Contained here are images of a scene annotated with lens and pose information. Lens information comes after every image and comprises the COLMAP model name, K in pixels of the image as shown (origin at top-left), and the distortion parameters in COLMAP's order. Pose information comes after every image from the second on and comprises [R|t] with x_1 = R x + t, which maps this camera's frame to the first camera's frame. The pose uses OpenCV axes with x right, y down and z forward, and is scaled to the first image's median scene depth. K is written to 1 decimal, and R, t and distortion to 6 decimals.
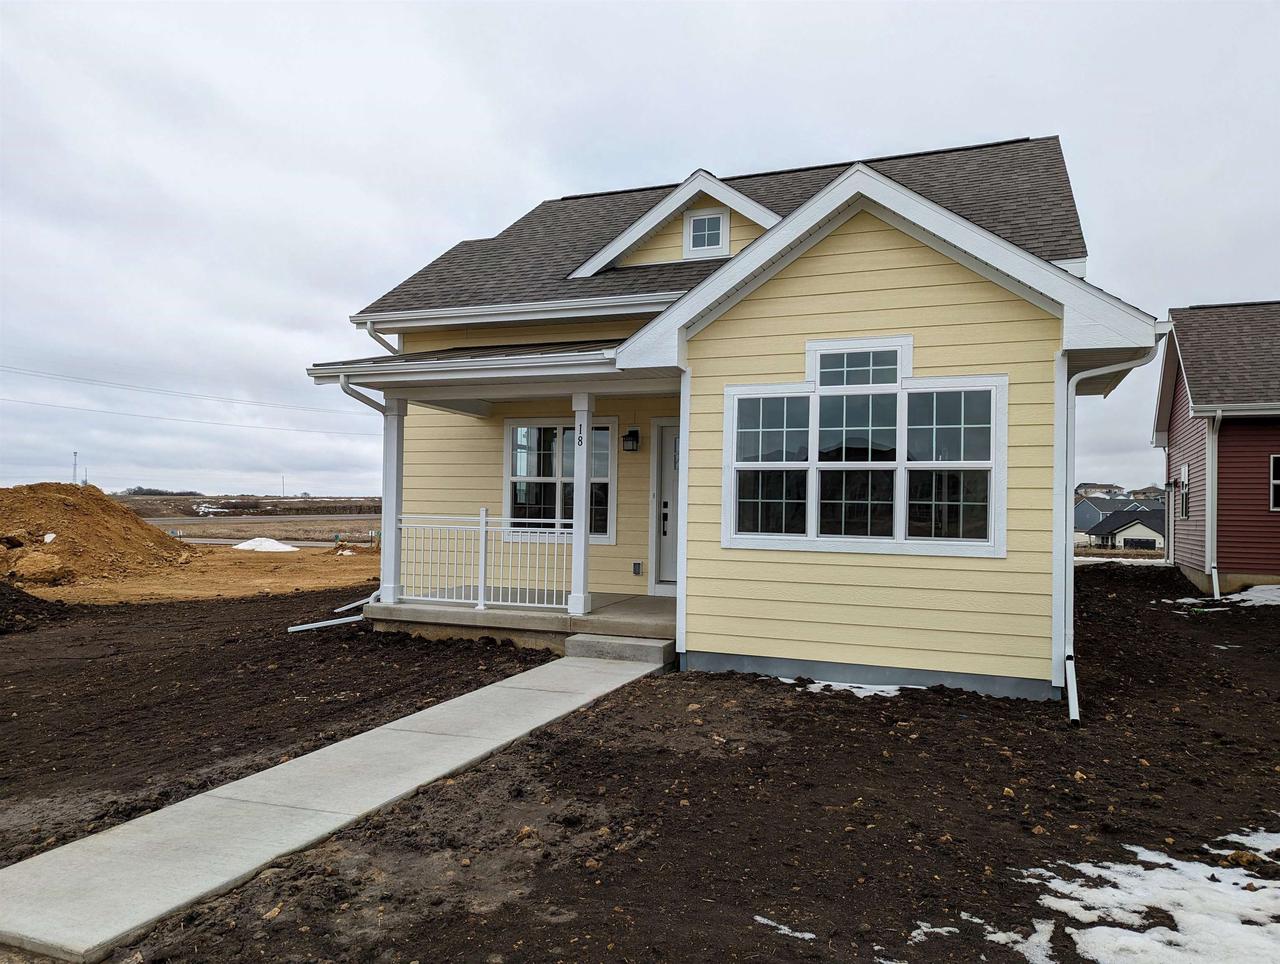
lens RADIAL K [[907.1, 0, 640.0], [0, 907.1, 482.0], [0, 0, 1]] dist [0.071674, -0.070518]
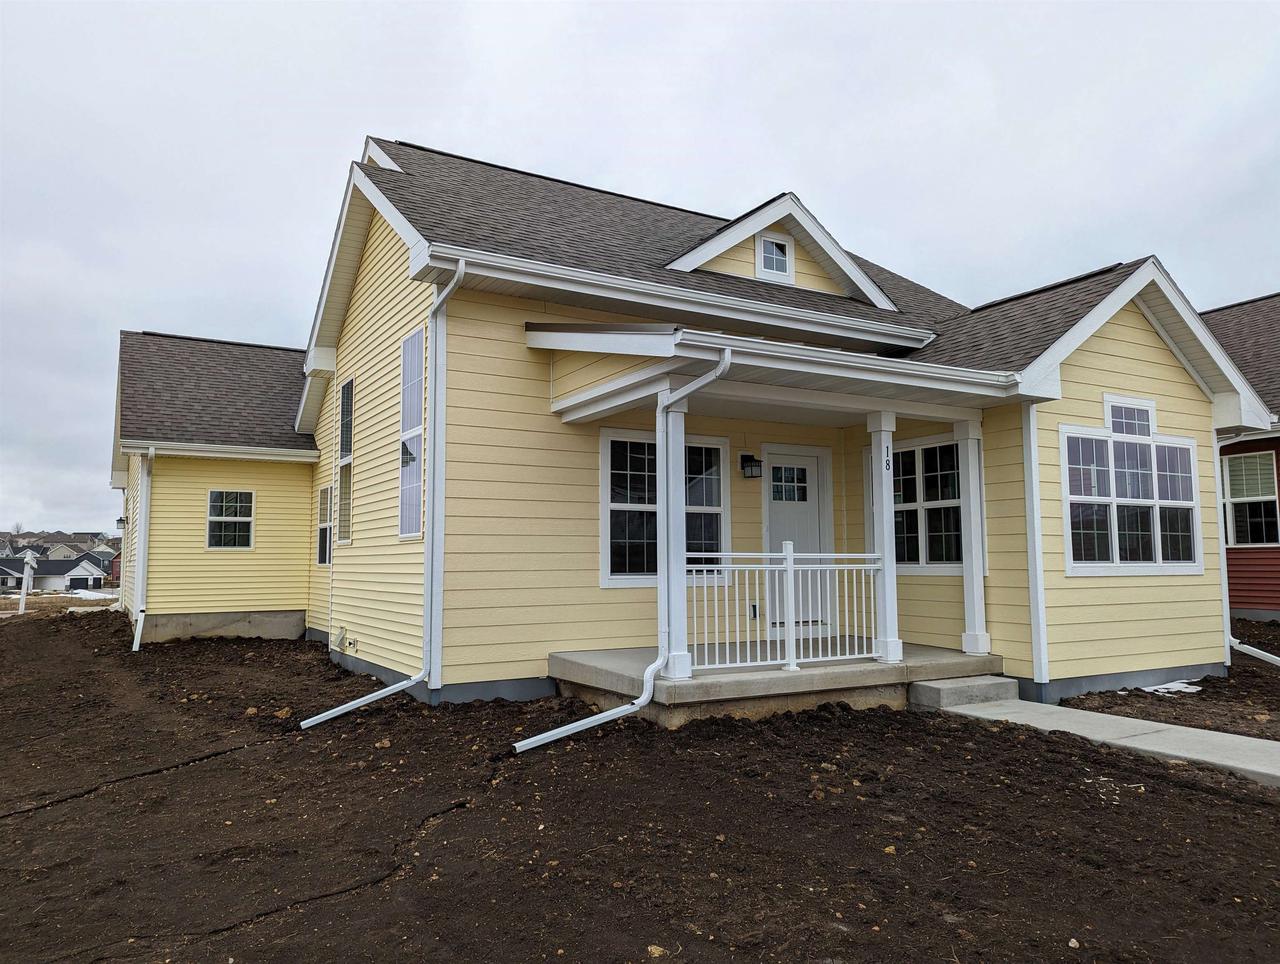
lens RADIAL K [[893.3, 0, 631.6], [0, 893.3, 471.7], [0, 0, 1]] dist [0.069826, -0.065775]
pose [[0.621185, 0.054428, 0.781772, -1.047005], [-0.009800, 0.998047, -0.061698, 0.020936], [-0.783603, 0.030665, 0.620505, 0.740971]]
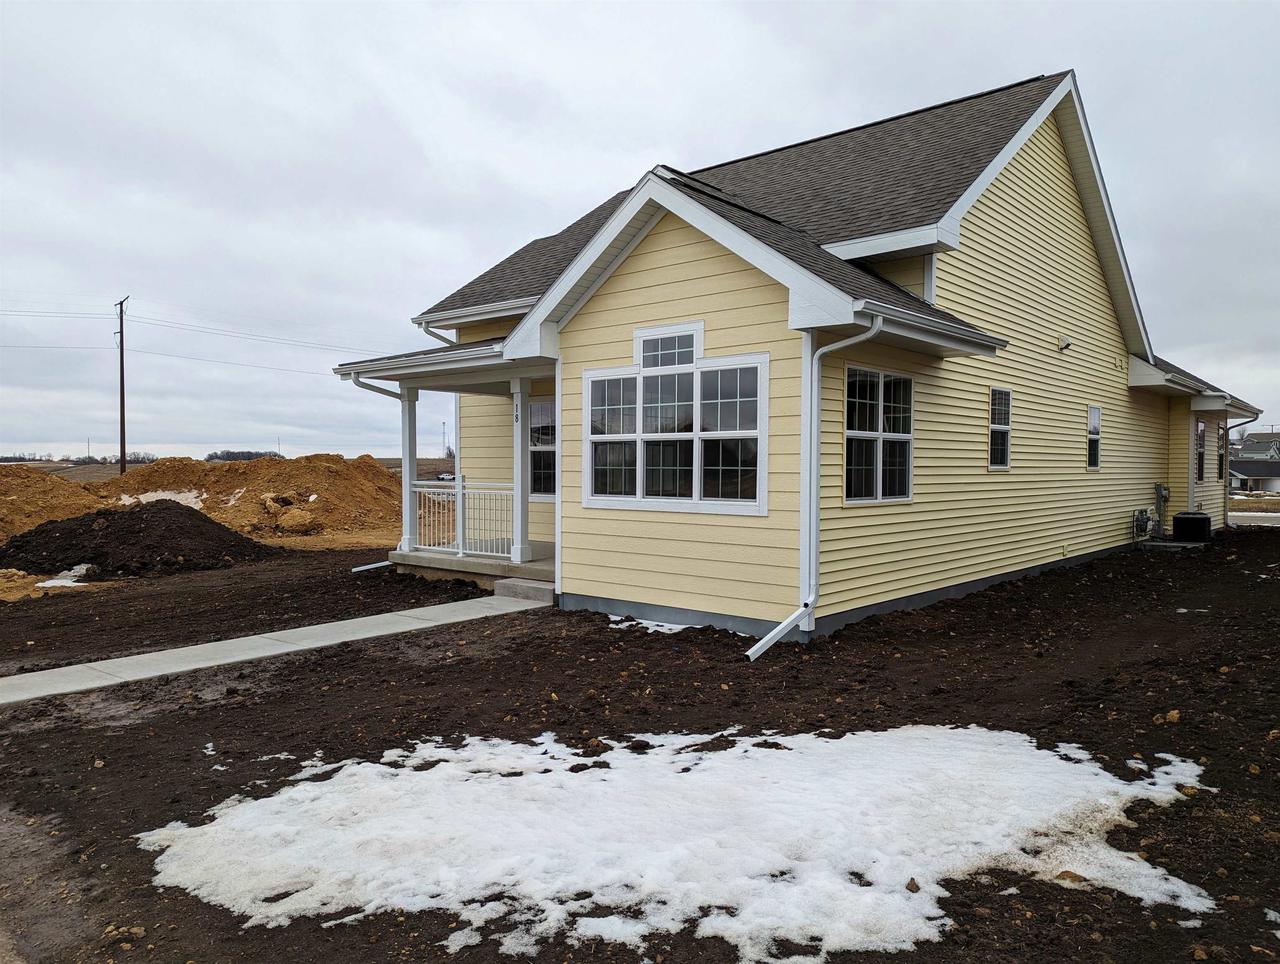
lens RADIAL K [[907.1, 0, 640.0], [0, 907.1, 482.0], [0, 0, 1]] dist [0.071674, -0.070518]
pose [[0.941722, -0.009000, -0.336272, 0.561931], [0.024629, 0.998804, 0.042240, -0.009295], [0.335489, -0.048061, 0.940817, -0.089593]]
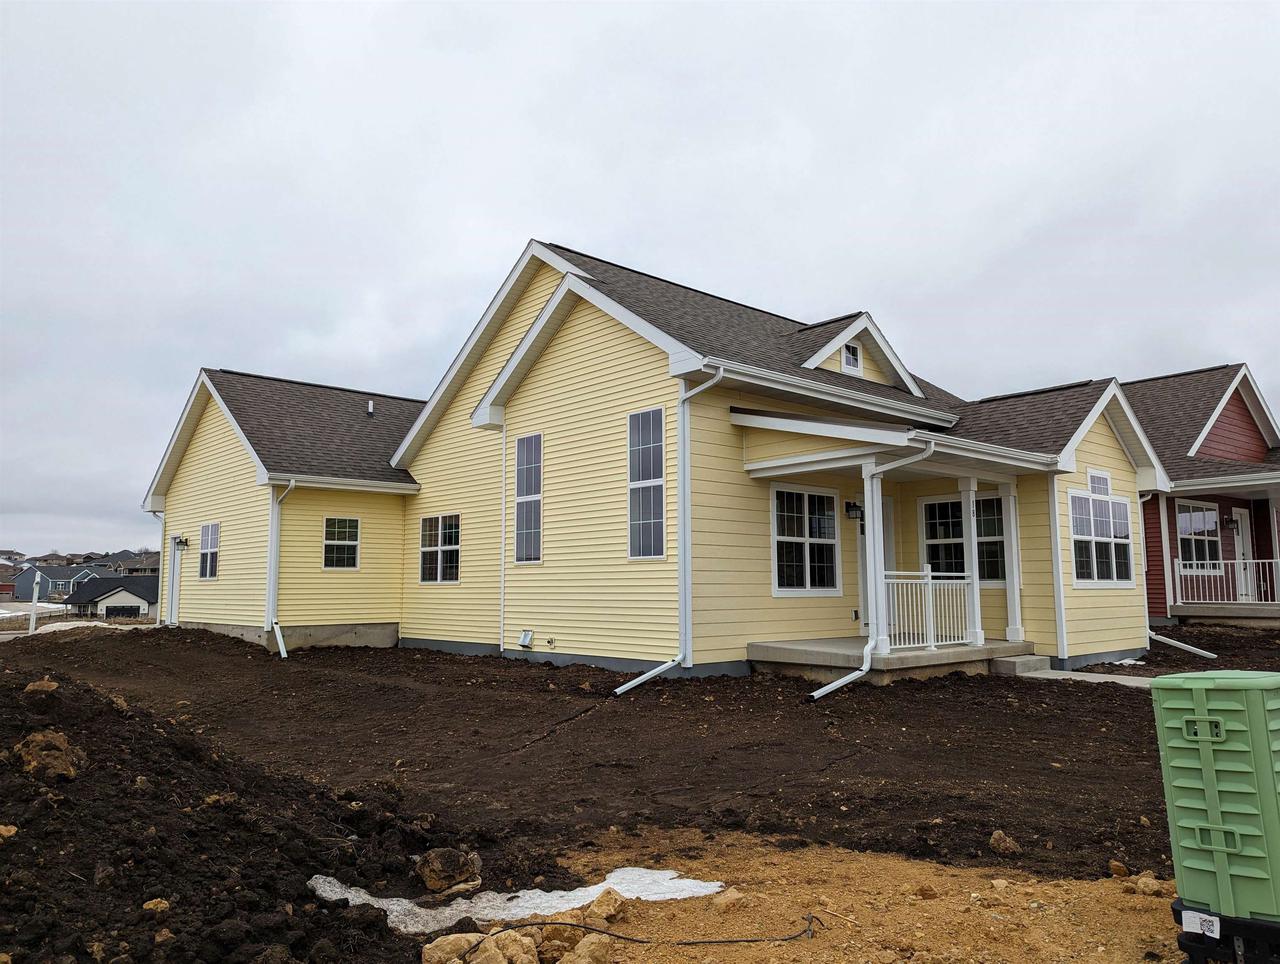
lens RADIAL K [[893.3, 0, 631.6], [0, 893.3, 471.7], [0, 0, 1]] dist [0.069826, -0.065775]
pose [[0.449858, 0.090288, 0.888525, -1.687789], [-0.017632, 0.995581, -0.092240, 0.028193], [-0.892926, 0.025829, 0.449461, 0.973396]]
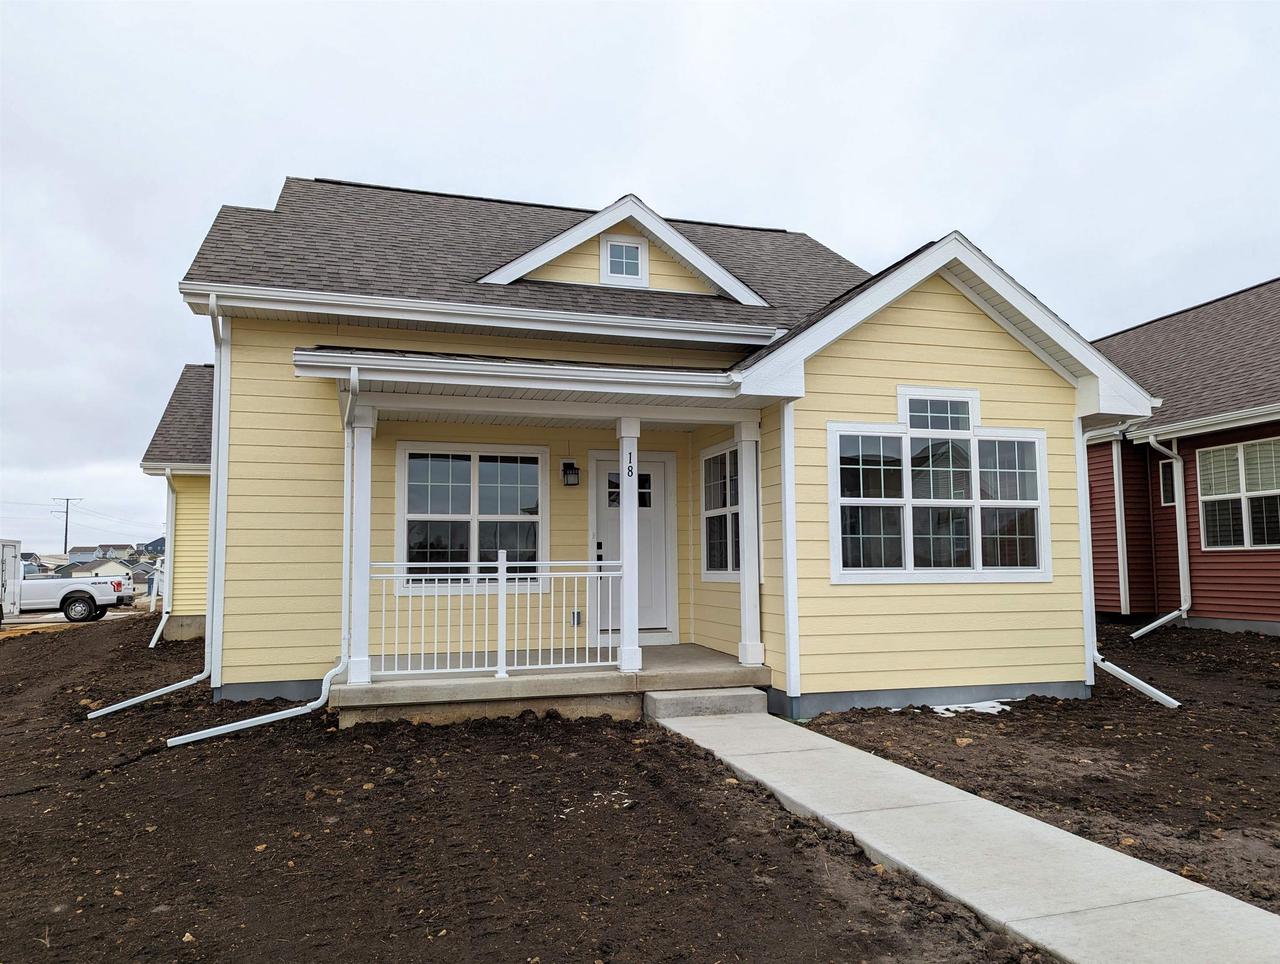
lens RADIAL K [[907.1, 0, 640.0], [0, 907.1, 482.0], [0, 0, 1]] dist [0.071674, -0.070518]
pose [[0.787766, 0.029791, 0.615254, -0.687264], [0.002586, 0.998661, -0.051667, 0.011884], [-0.615969, 0.042293, 0.786634, 0.343281]]
